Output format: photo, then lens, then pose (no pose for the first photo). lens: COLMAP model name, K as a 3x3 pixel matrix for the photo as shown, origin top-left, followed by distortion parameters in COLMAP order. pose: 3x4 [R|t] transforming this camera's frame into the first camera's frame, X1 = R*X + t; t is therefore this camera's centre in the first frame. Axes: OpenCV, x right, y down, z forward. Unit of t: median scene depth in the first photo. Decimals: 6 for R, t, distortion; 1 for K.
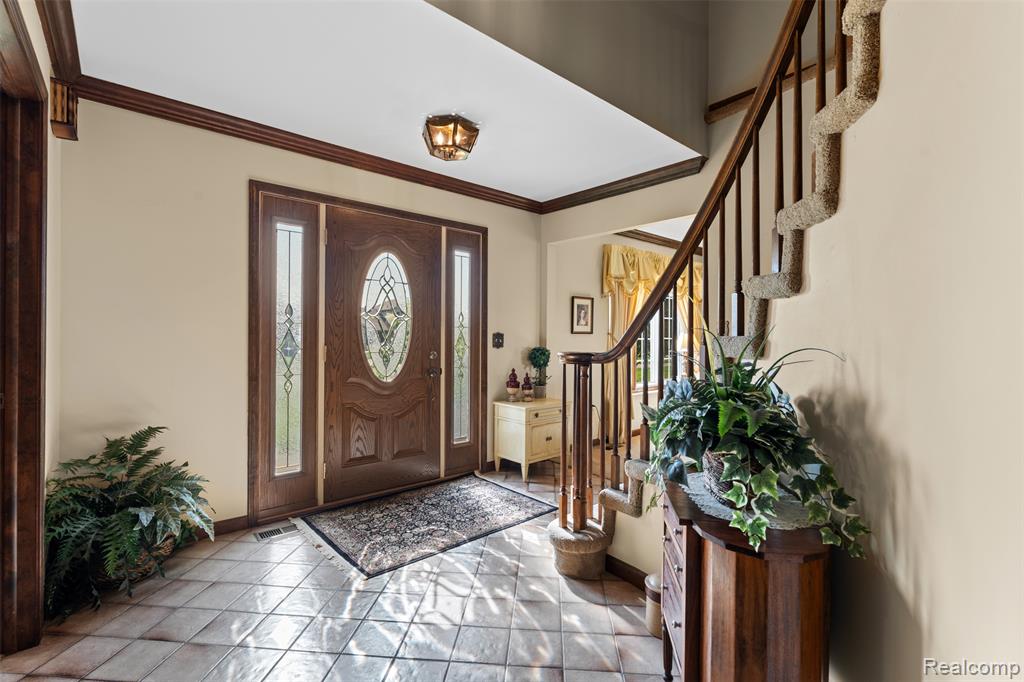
lens RADIAL K [[449.2, 0, 524.5], [0, 449.2, 342.4], [0, 0, 1]] dist [0.000810, 0.000290]
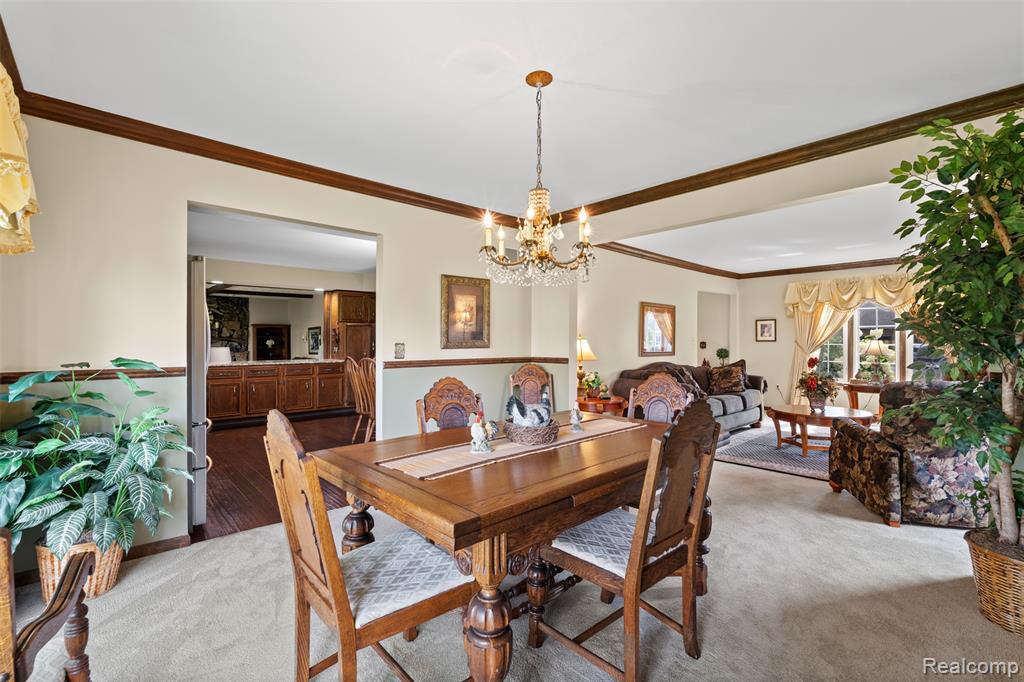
lens RADIAL K [[449.2, 0, 524.5], [0, 449.2, 342.4], [0, 0, 1]] dist [0.000810, 0.000290]
pose [[0.032780, -0.005524, -0.999447, 1.802308], [-0.013307, 0.999894, -0.005963, 0.006309], [0.999374, 0.013495, 0.032703, 0.047329]]
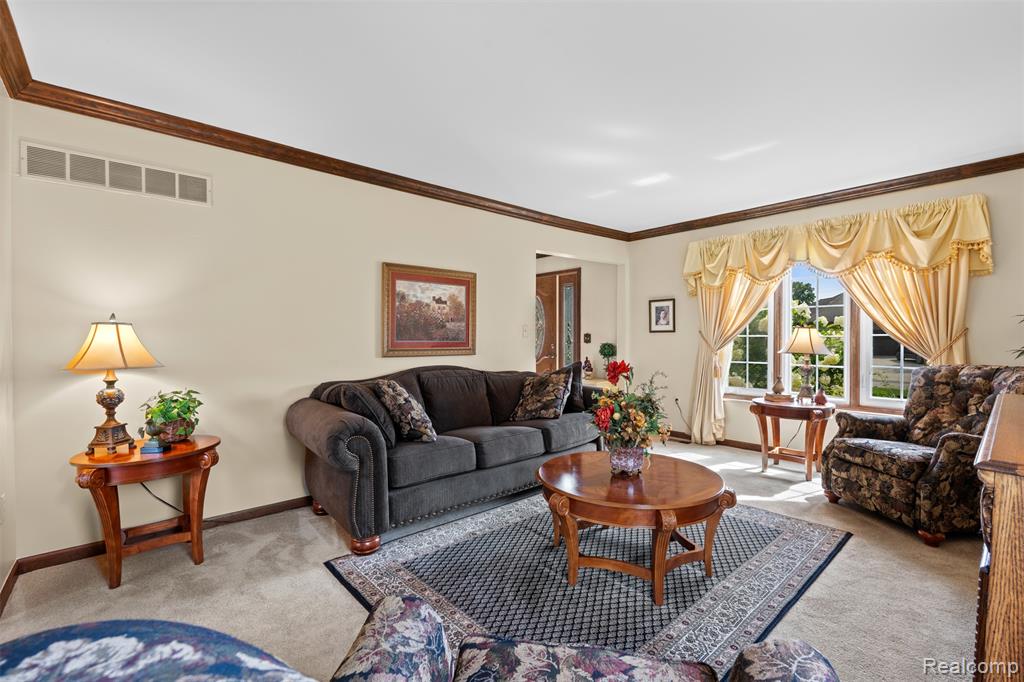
lens RADIAL K [[449.2, 0, 524.5], [0, 449.2, 342.4], [0, 0, 1]] dist [0.000810, 0.000290]
pose [[0.013147, 0.004168, -0.999905, 1.265029], [-0.010206, 0.999940, 0.004034, 0.004767], [0.999861, 0.010152, 0.013189, 0.654084]]
